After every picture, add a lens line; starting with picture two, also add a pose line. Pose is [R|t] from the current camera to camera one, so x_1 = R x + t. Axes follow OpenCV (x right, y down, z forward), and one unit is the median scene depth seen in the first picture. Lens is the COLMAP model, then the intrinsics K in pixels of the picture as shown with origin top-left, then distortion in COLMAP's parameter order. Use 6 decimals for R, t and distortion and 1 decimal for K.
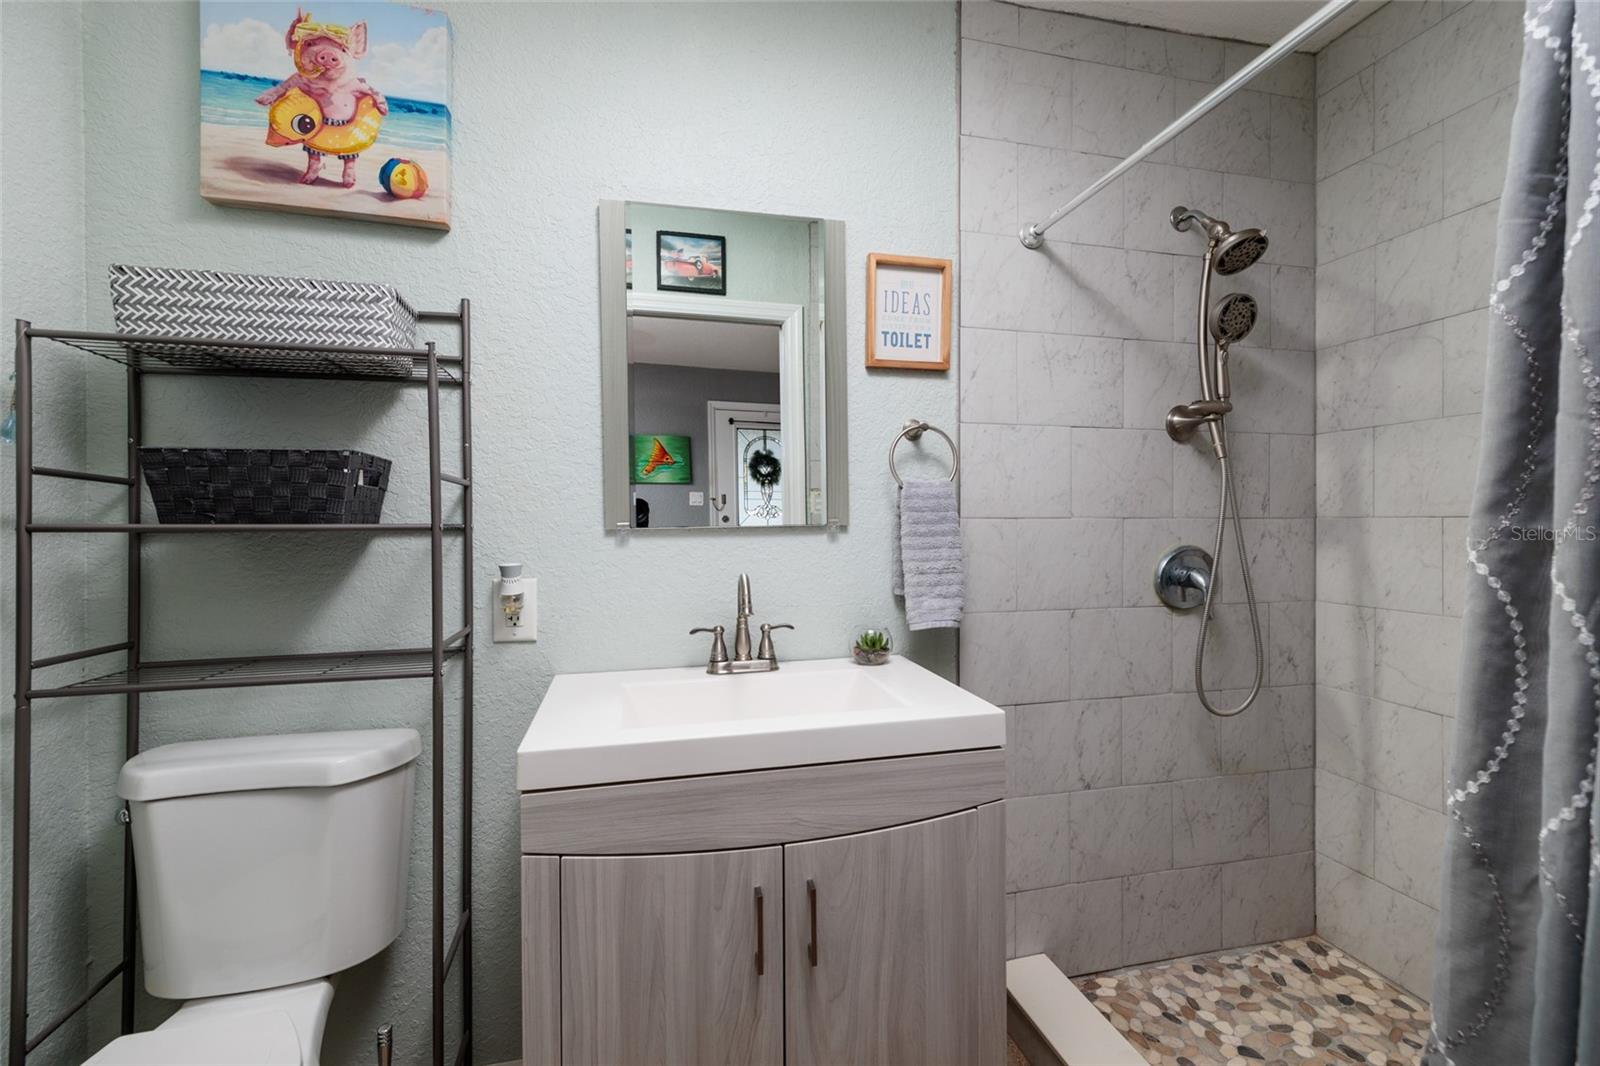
lens RADIAL K [[674.2, 0, 798.6], [0, 674.2, 533.7], [0, 0, 1]] dist [0.002019, -0.000033]
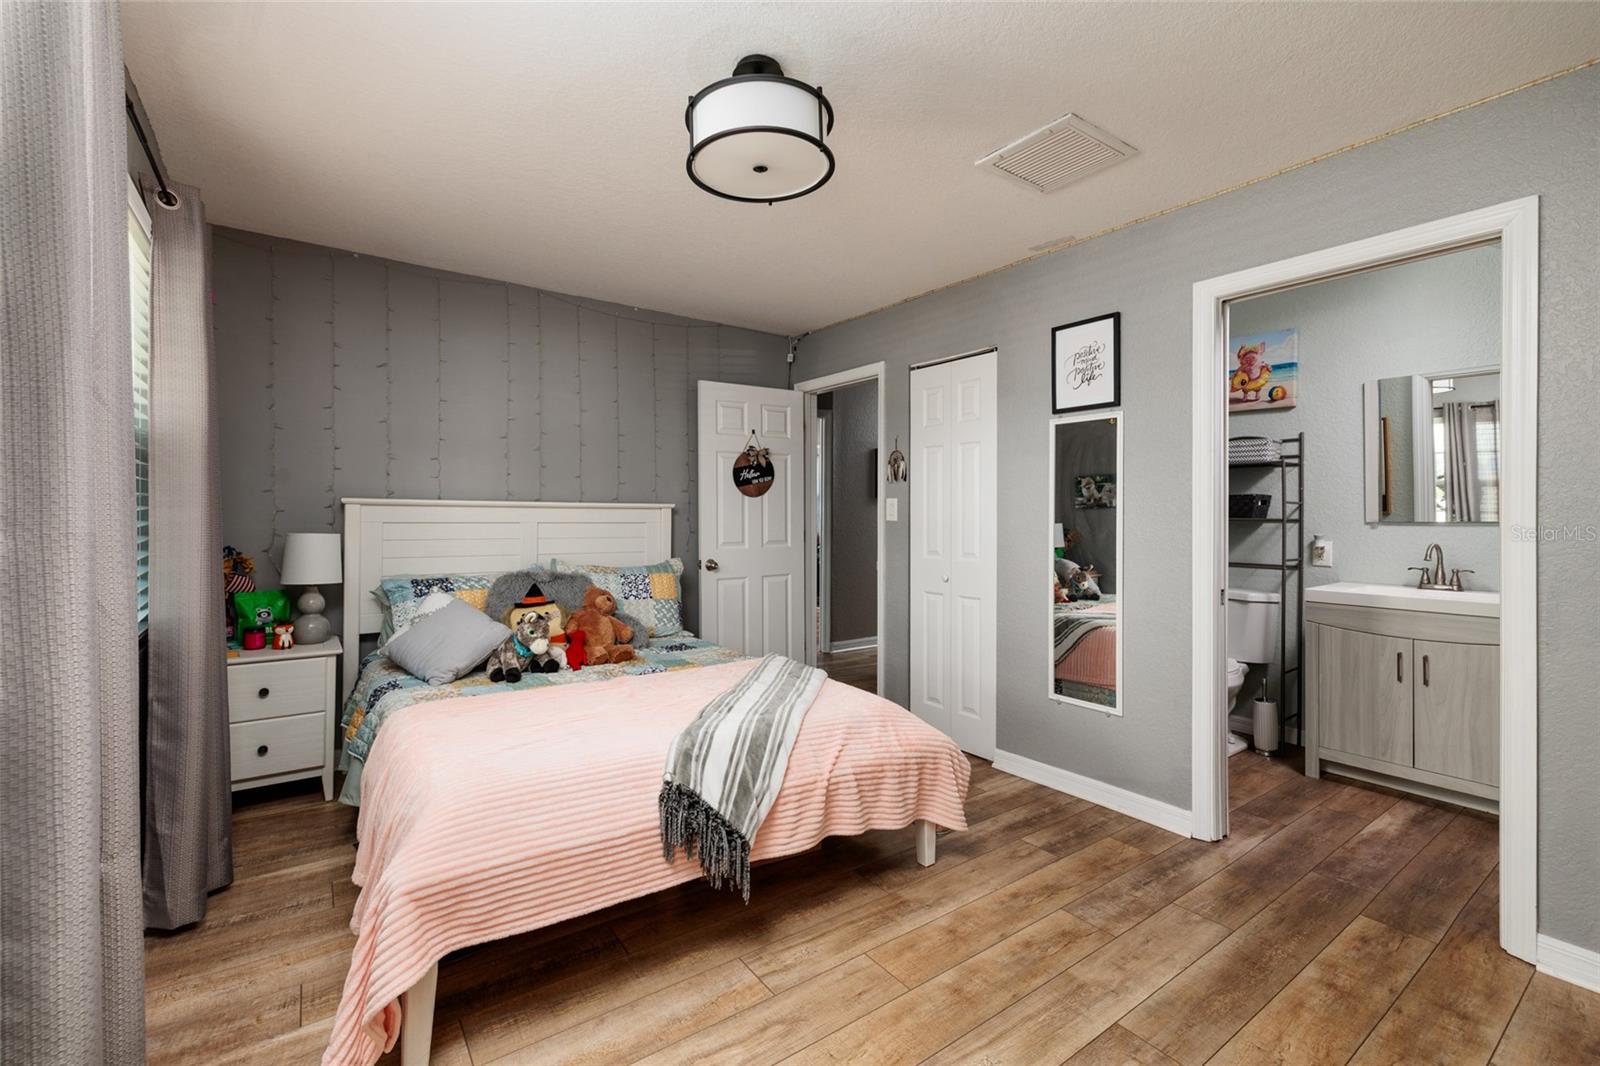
lens RADIAL K [[674.2, 0, 811.6], [0, 674.2, 509.4], [0, 0, 1]] dist [0.002019, -0.000033]
pose [[0.394023, 0.008612, -0.919060, 1.205247], [-0.016460, 0.999862, 0.002312, -0.023996], [0.918953, 0.014217, 0.394111, -1.832679]]
